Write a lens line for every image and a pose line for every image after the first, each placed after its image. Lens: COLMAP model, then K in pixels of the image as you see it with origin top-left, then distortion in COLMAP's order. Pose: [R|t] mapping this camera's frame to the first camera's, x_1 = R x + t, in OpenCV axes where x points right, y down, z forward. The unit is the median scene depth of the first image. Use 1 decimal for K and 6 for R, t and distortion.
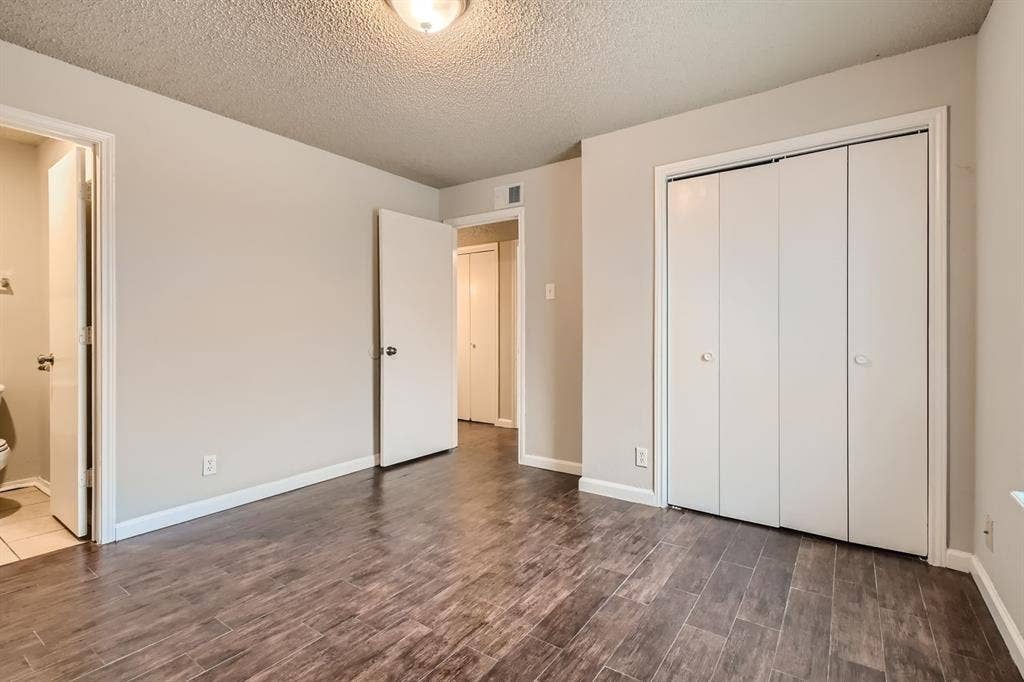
lens RADIAL K [[479.8, 0, 510.8], [0, 479.8, 329.1], [0, 0, 1]] dist [0.002076, -0.000495]
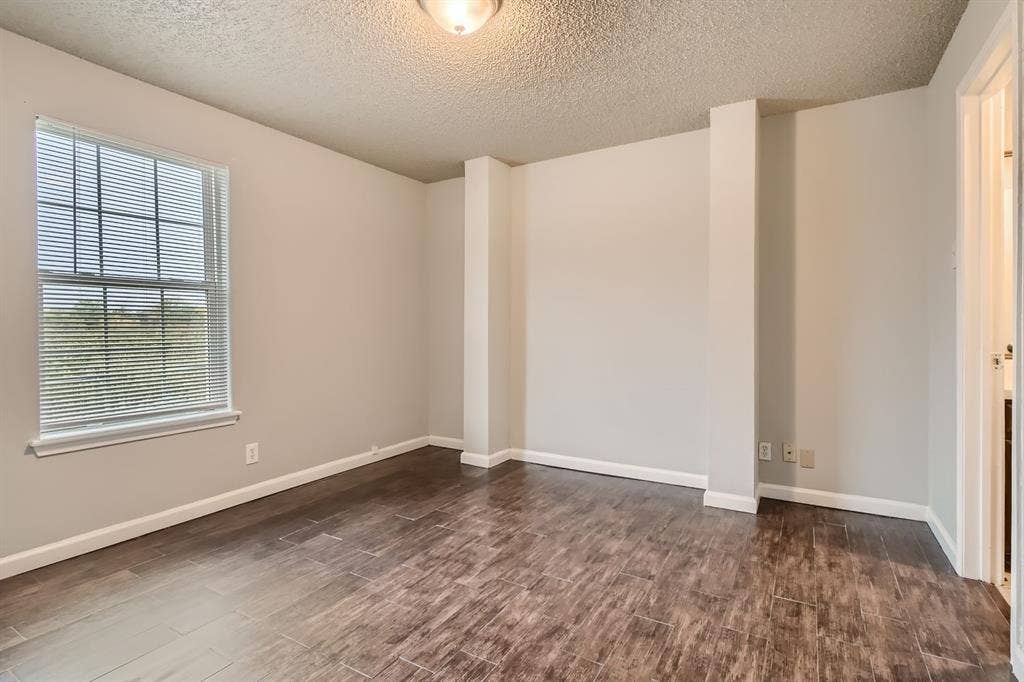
lens RADIAL K [[496.1, 0, 514.3], [0, 496.1, 330.2], [0, 0, 1]] dist [0.002588, 0.000380]
pose [[-0.996302, 0.007669, -0.085572, -0.173005], [0.007590, 0.999970, 0.001255, 0.009029], [0.085579, 0.000601, -0.996331, 1.822562]]
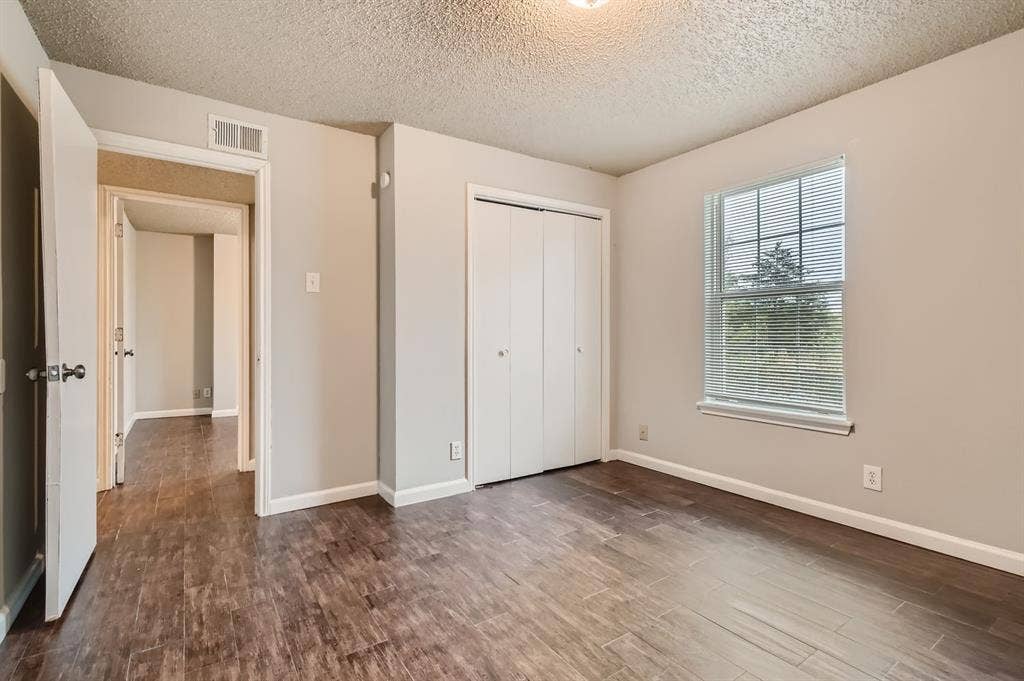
lens RADIAL K [[479.7, 0, 512.0], [0, 479.7, 332.7], [0, 0, 1]] dist [-0.000327, -0.000006]
pose [[0.348908, 0.001673, 0.937155, -0.962981], [-0.002276, 0.999997, -0.000938, 0.009191], [-0.937154, -0.001806, 0.348911, 0.725919]]
